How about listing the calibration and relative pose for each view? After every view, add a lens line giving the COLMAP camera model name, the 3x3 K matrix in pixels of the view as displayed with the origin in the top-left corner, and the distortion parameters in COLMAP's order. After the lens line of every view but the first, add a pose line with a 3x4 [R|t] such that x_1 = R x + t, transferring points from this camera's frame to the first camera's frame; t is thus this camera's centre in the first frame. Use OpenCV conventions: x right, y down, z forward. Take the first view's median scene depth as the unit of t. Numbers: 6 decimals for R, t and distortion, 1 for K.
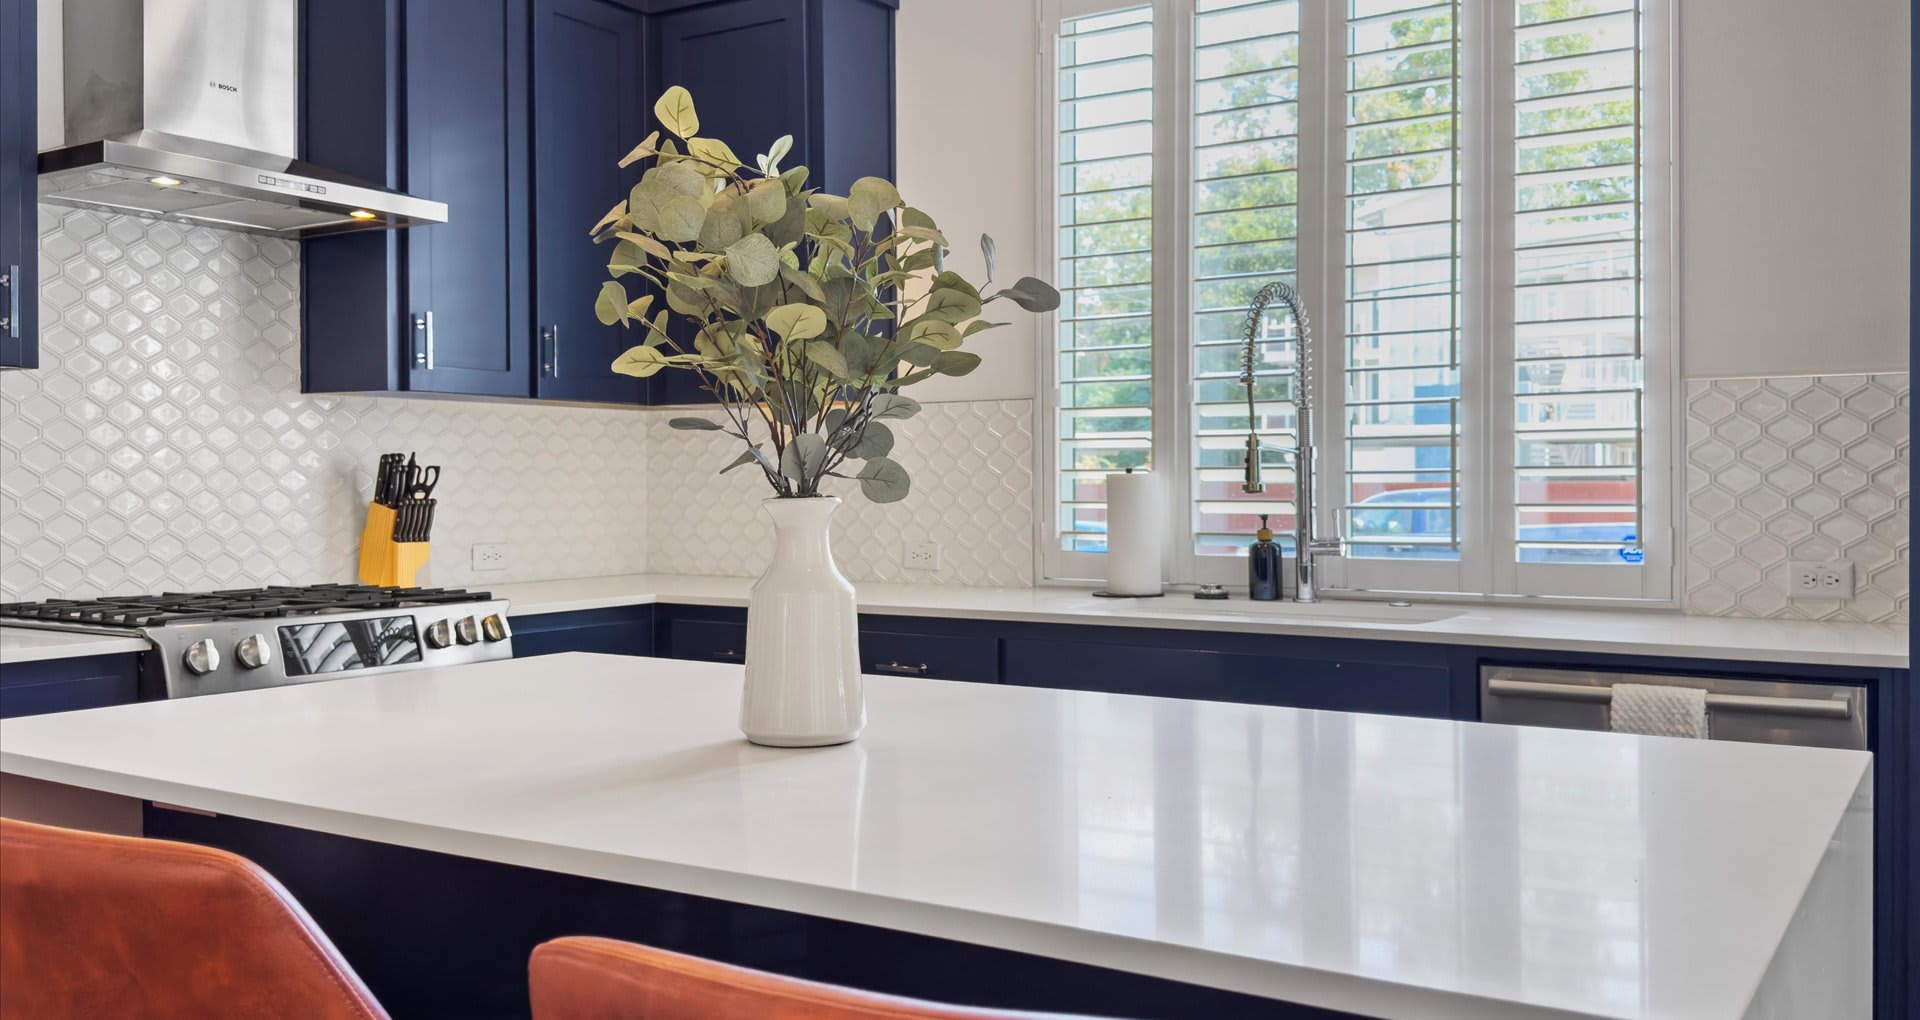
lens RADIAL K [[1637.0, 0, 960.5], [0, 1637.0, 486.6], [0, 0, 1]] dist [0.157664, -0.311238]
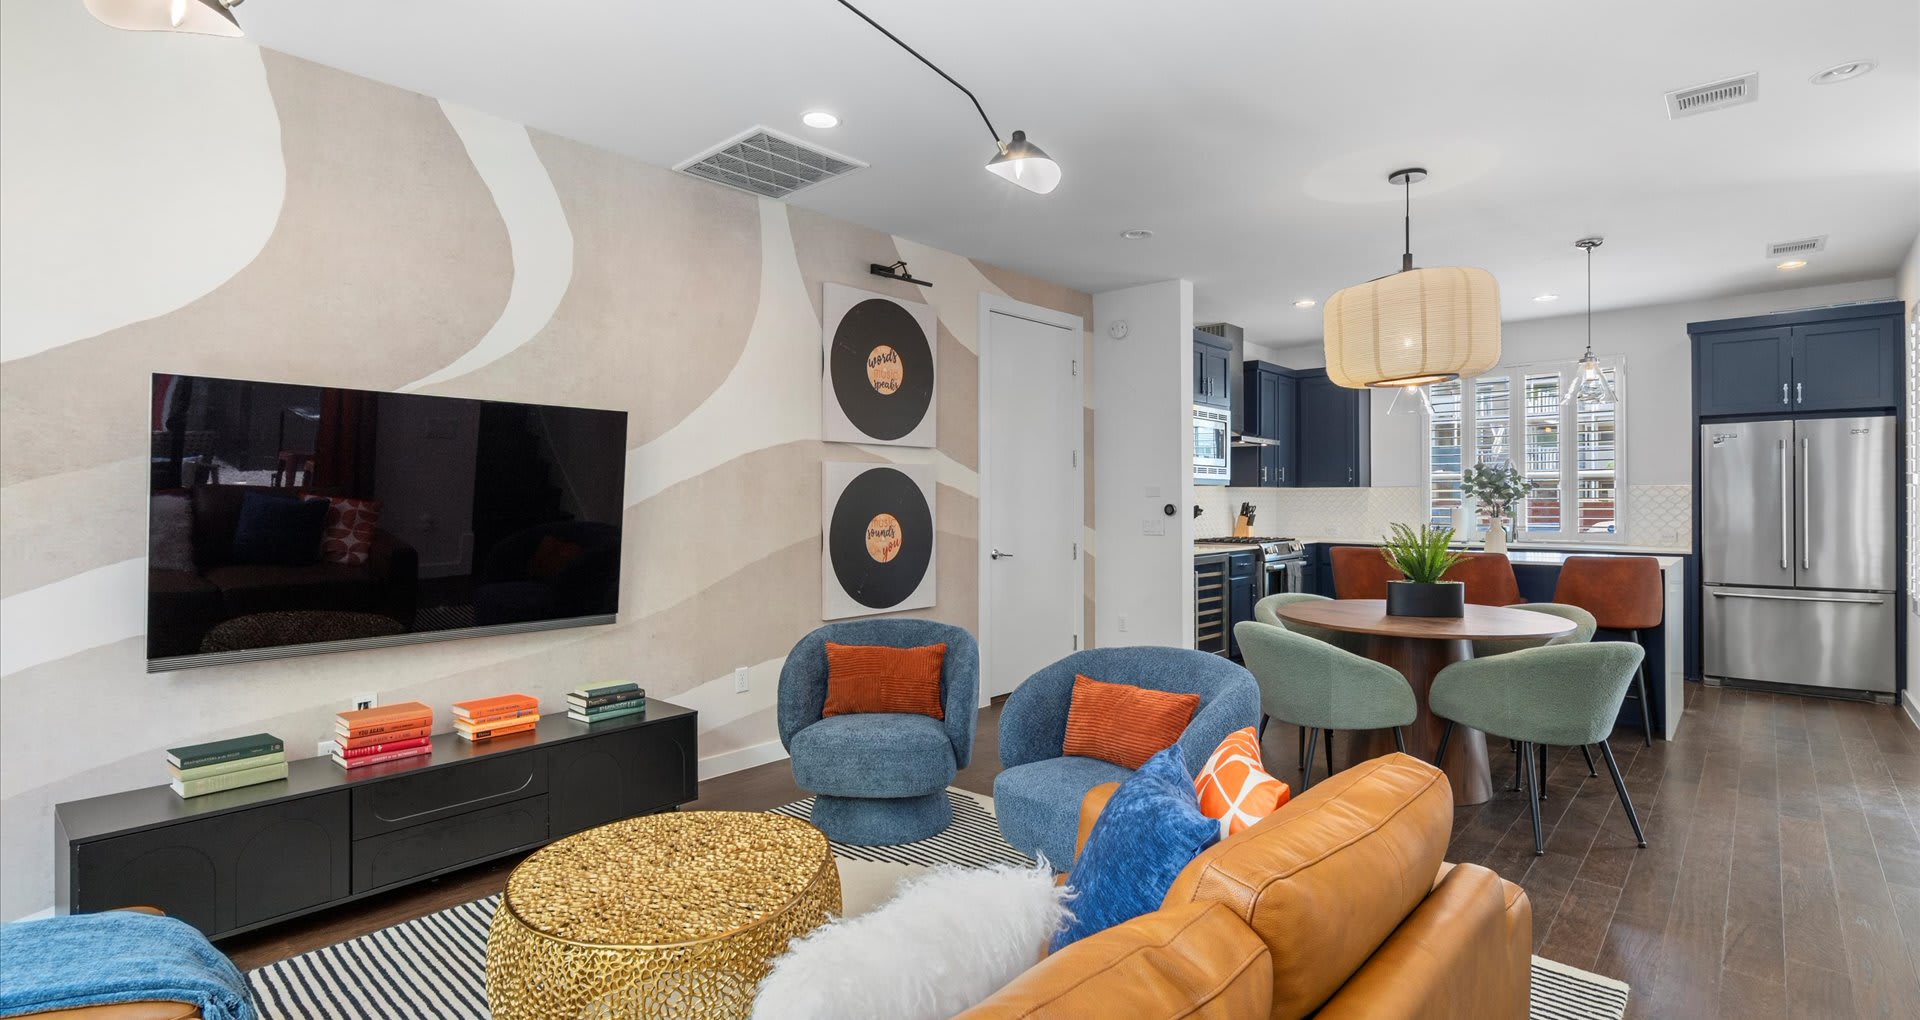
lens RADIAL K [[902.9, 0, 929.9], [0, 902.9, 499.2], [0, 0, 1]] dist [-0.002251, -0.001249]
pose [[0.982163, -0.000097, -0.188029, -0.785468], [-0.000430, 0.999996, -0.002764, -0.025110], [0.188029, 0.002795, 0.982160, -1.395039]]
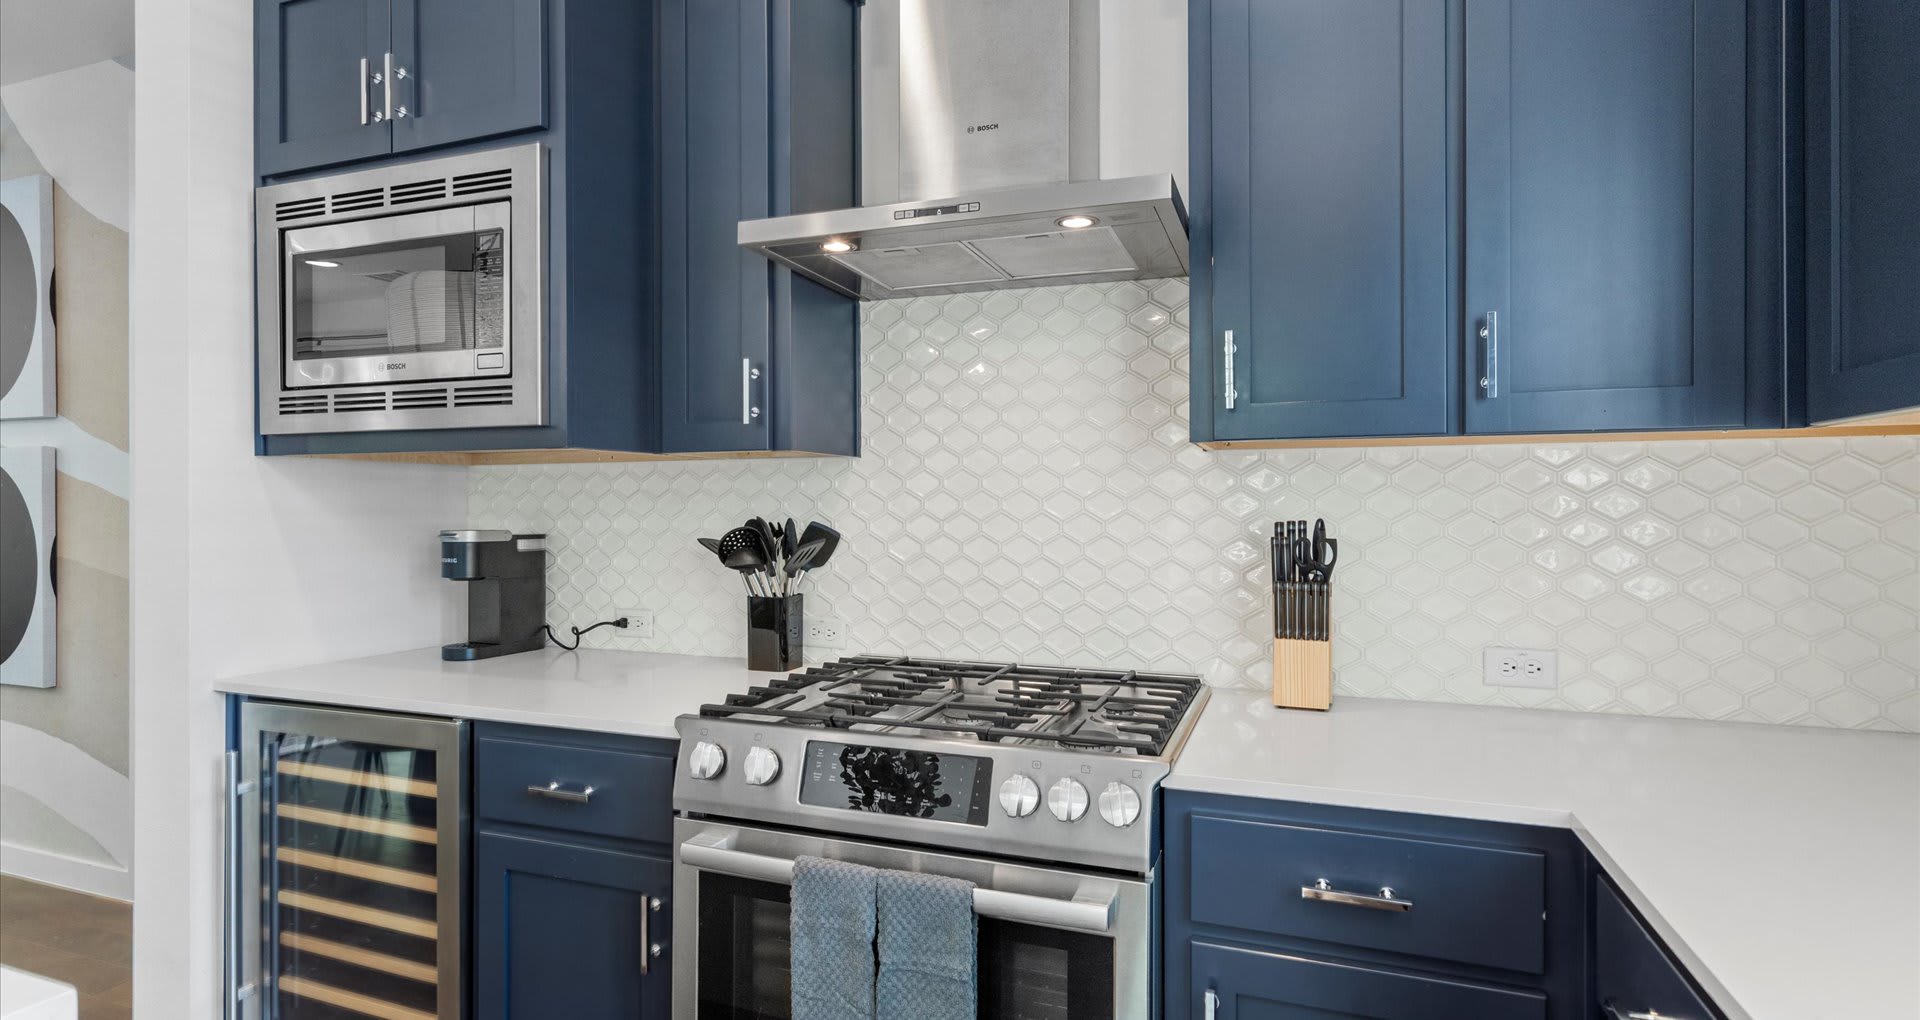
lens RADIAL K [[935.2, 0, 960.0], [0, 935.2, 510.0], [0, 0, 1]] dist [0.002595, 0.001740]
pose [[0.207999, 0.006237, -0.978109, 0.061900], [-0.001861, 0.999980, 0.005981, -0.031843], [0.978127, 0.000577, 0.208006, 0.881033]]
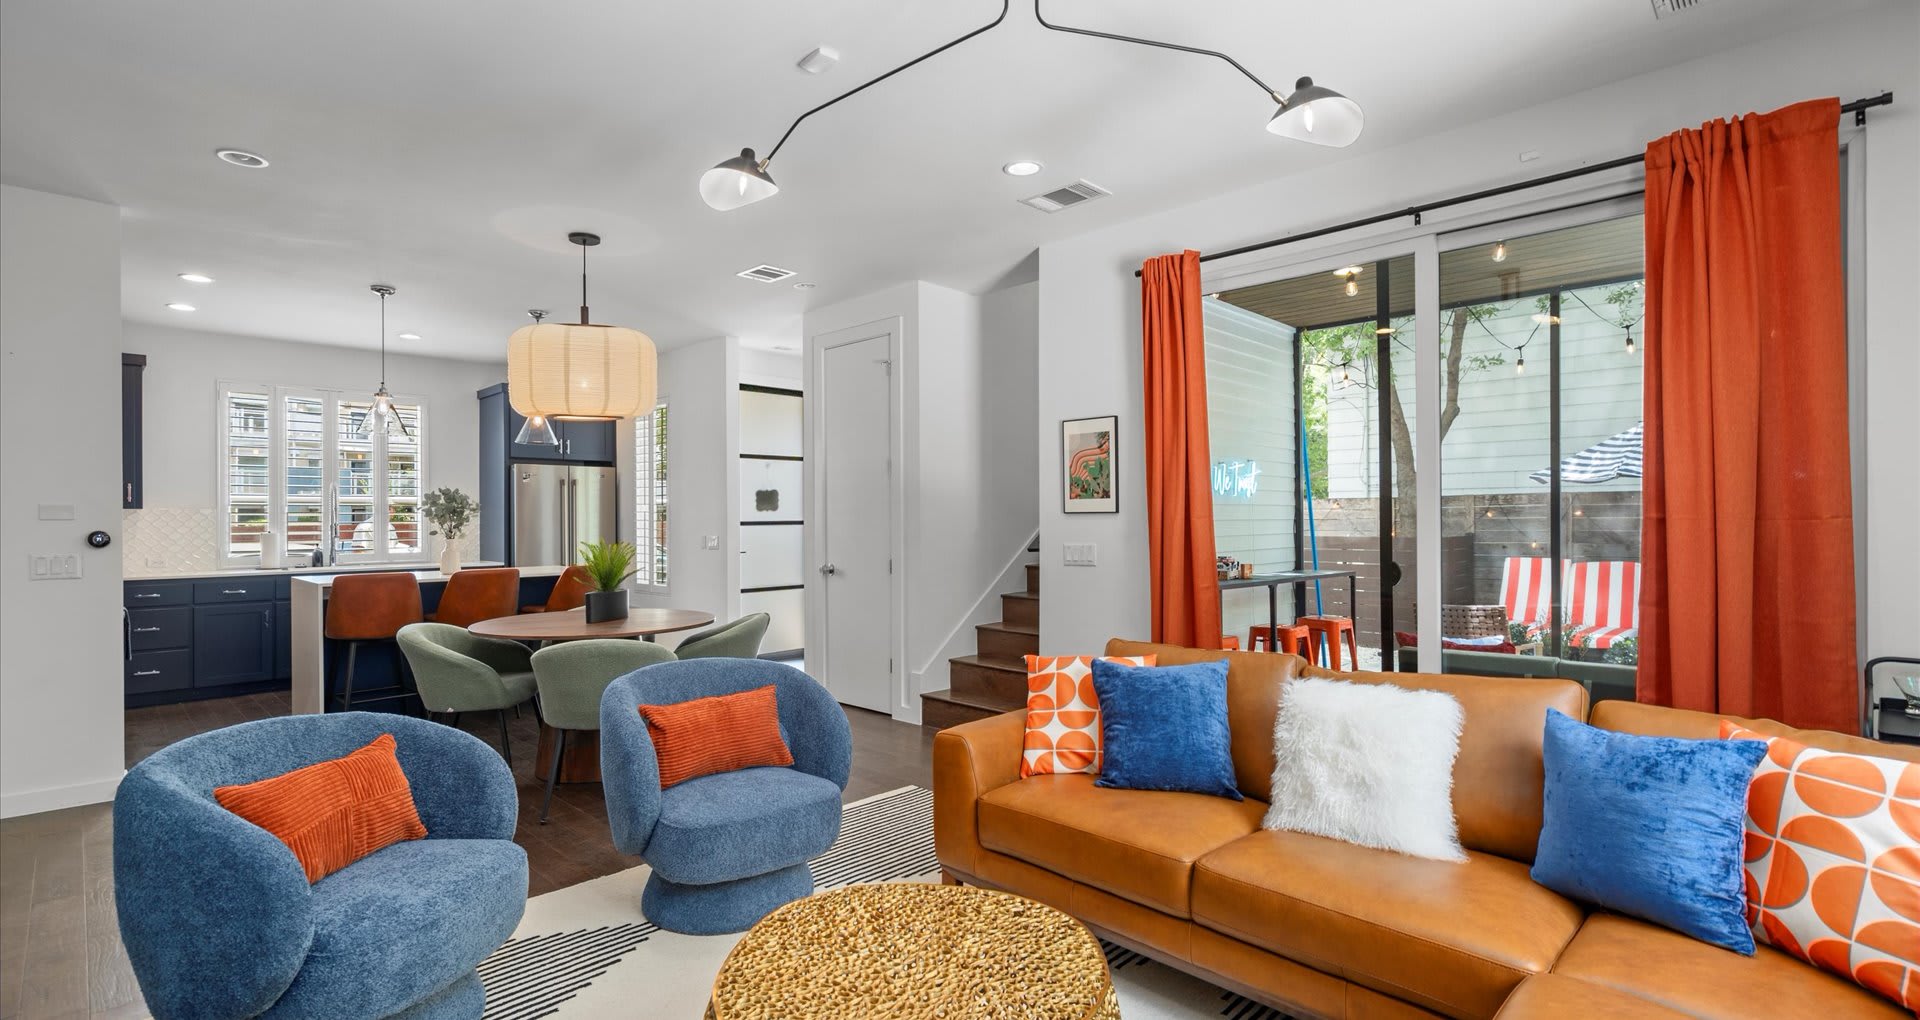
lens RADIAL K [[879.0, 0, 960.0], [0, 879.0, 510.0], [0, 0, 1]] dist [0.001404, 0.000251]
pose [[0.209824, 0.009868, 0.977689, -1.596455], [0.008491, 0.999893, -0.011915, -0.025052], [-0.977702, 0.010801, 0.209718, -0.922398]]
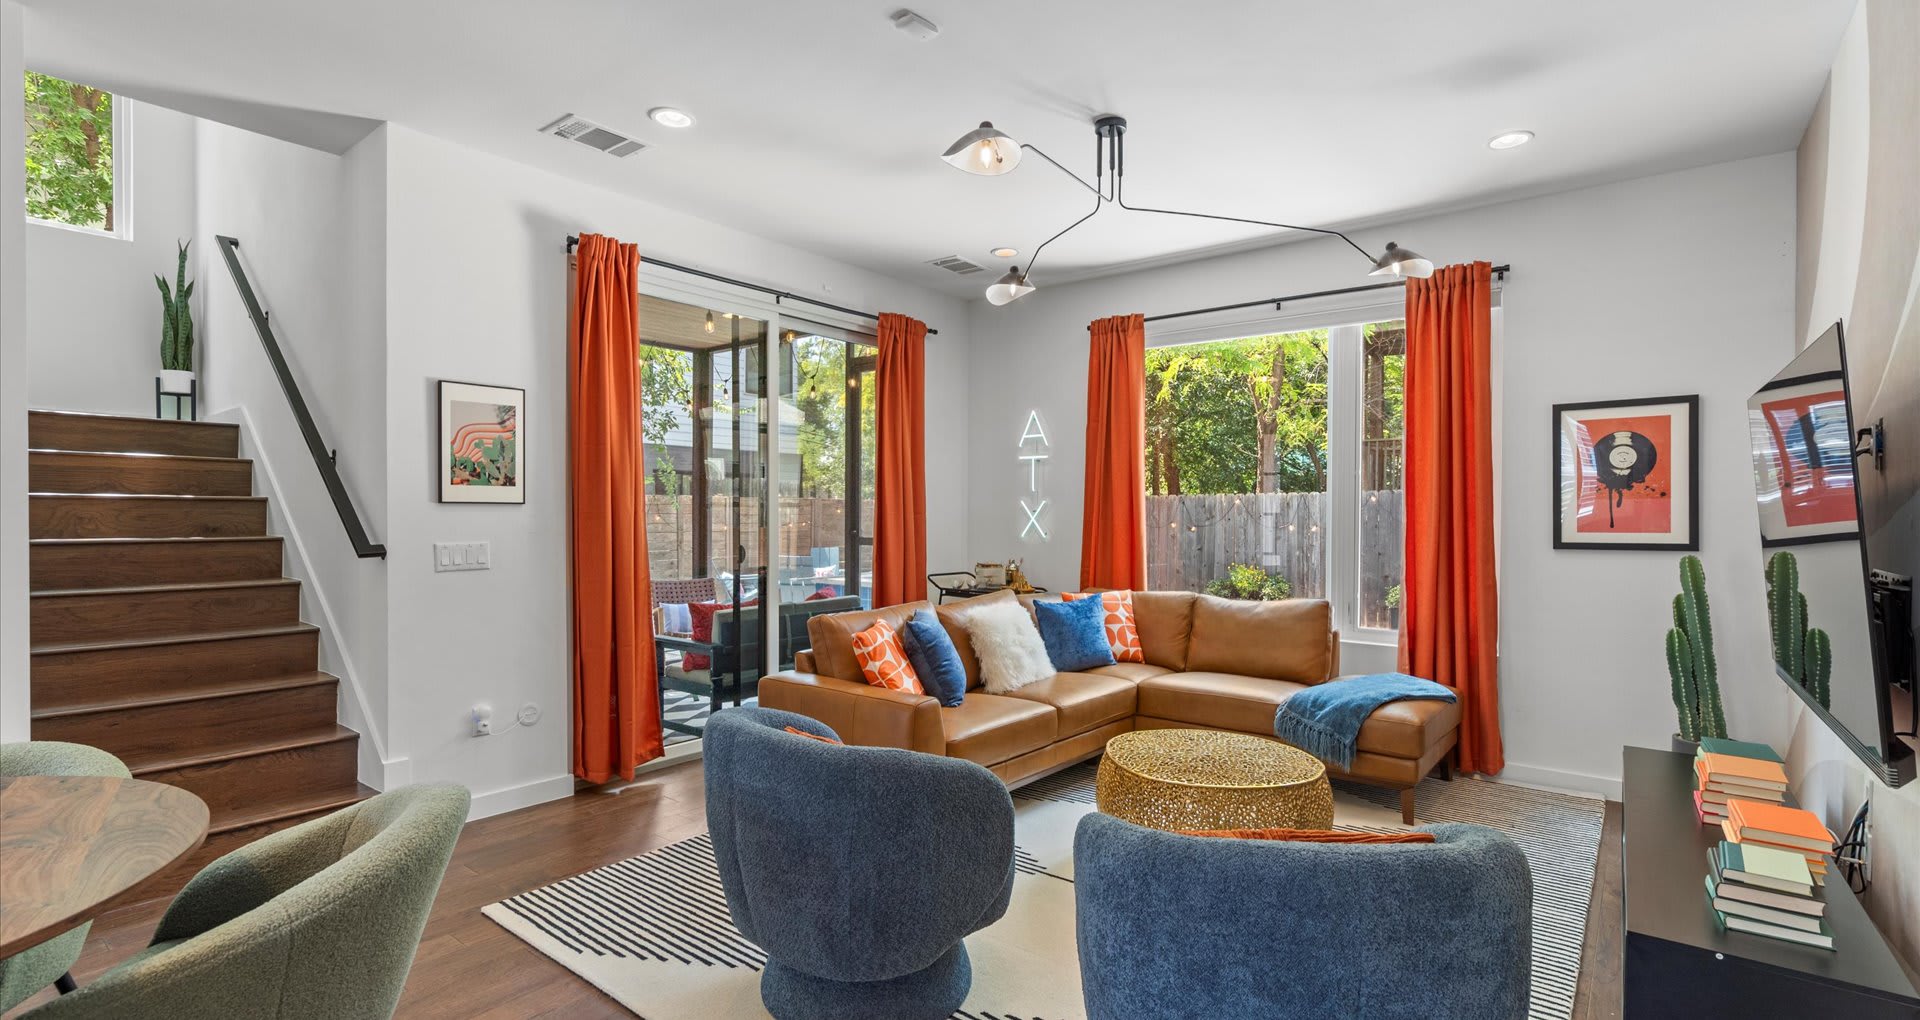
lens RADIAL K [[878.4, 0, 959.0], [0, 878.4, 522.2], [0, 0, 1]] dist [-0.024039, -0.000195]
pose [[-0.994131, -0.003382, 0.108132, -0.924001], [-0.002031, 0.999919, 0.012600, -0.026306], [-0.108166, 0.012306, -0.994057, 0.187501]]
